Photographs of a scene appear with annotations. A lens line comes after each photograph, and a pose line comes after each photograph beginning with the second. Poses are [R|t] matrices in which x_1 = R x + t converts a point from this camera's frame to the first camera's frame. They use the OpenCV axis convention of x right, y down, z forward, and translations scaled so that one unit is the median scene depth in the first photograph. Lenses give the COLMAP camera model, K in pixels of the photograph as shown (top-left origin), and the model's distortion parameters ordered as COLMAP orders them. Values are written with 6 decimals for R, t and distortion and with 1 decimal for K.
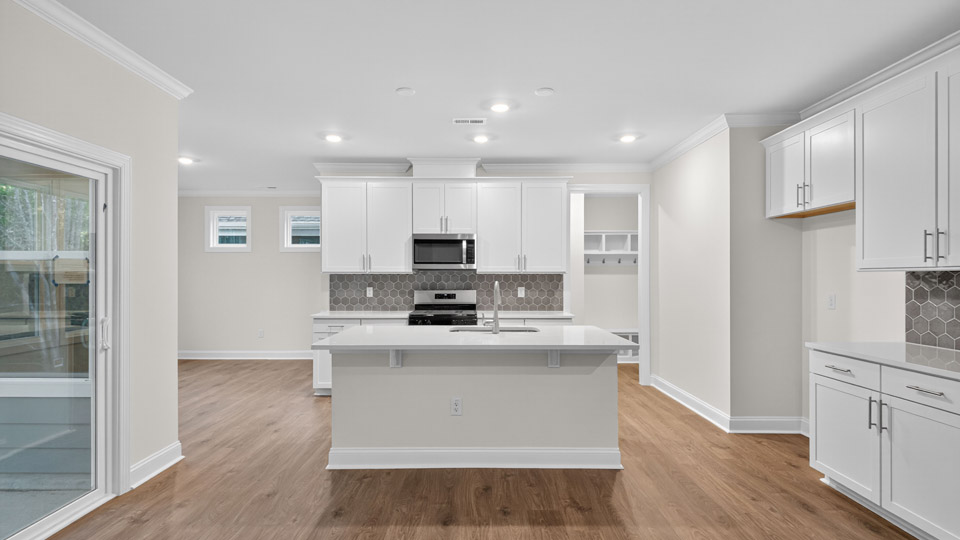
lens RADIAL K [[474.9, 0, 480.0], [0, 474.9, 270.0], [0, 0, 1]] dist [0.002506, -0.001098]
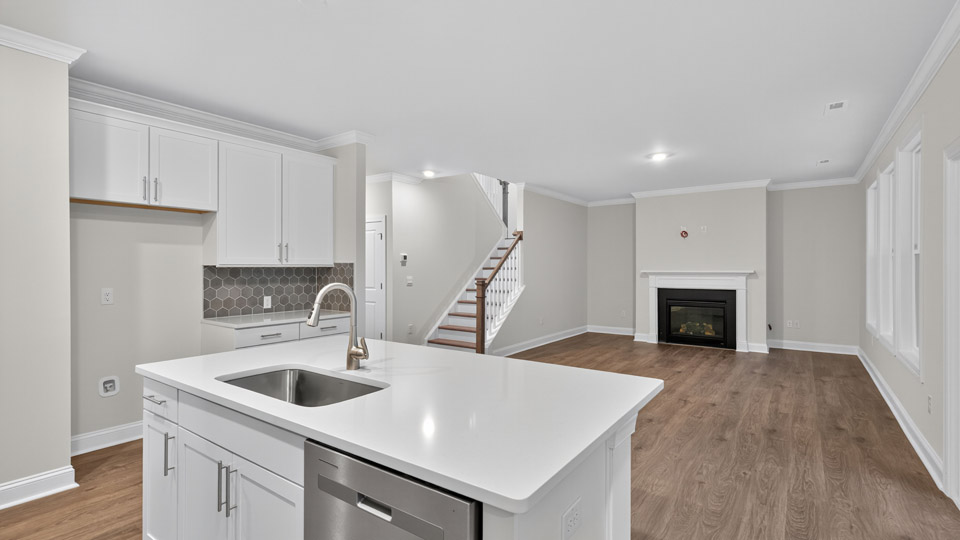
lens RADIAL K [[442.3, 0, 480.0], [0, 442.3, 270.0], [0, 0, 1]] dist [-0.016185, -0.000591]
pose [[-0.817005, -0.003917, 0.576617, -0.270512], [-0.009442, 0.999934, -0.006586, 0.007230], [-0.576553, -0.010825, -0.816988, 0.885124]]
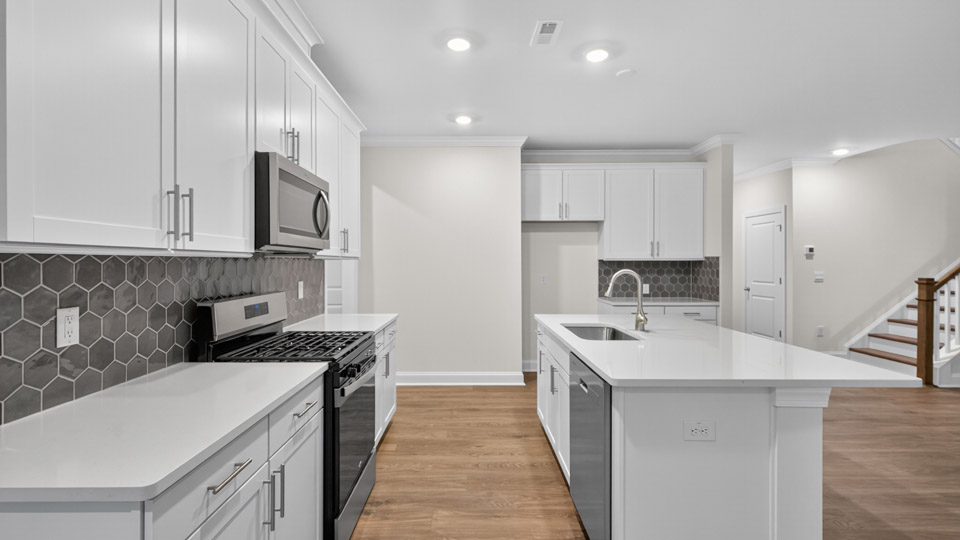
lens RADIAL K [[449.1, 0, 475.0], [0, 449.1, 264.2], [0, 0, 1]] dist [-0.000754, -0.000602]
pose [[-0.002879, -0.004982, 0.999983, -0.507114], [-0.015527, 0.999867, 0.004937, 0.009177], [-0.999875, -0.015513, -0.002956, 0.844286]]
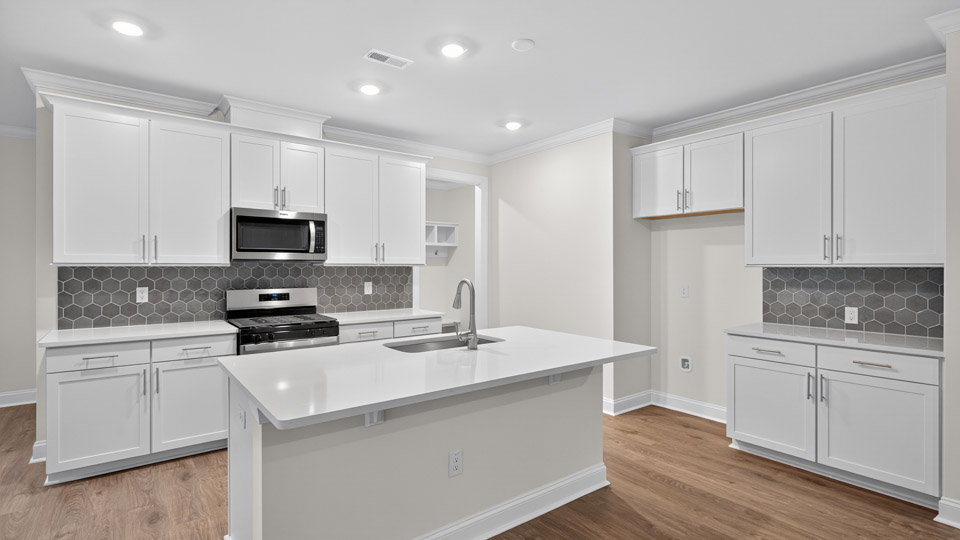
lens RADIAL K [[449.1, 0, 475.0], [0, 449.1, 264.2], [0, 0, 1]] dist [-0.000754, -0.000602]
pose [[0.805316, 0.004236, 0.592831, -0.245284], [-0.009602, 0.999936, 0.005899, -0.002059], [-0.592768, -0.010443, 0.805305, 0.275917]]
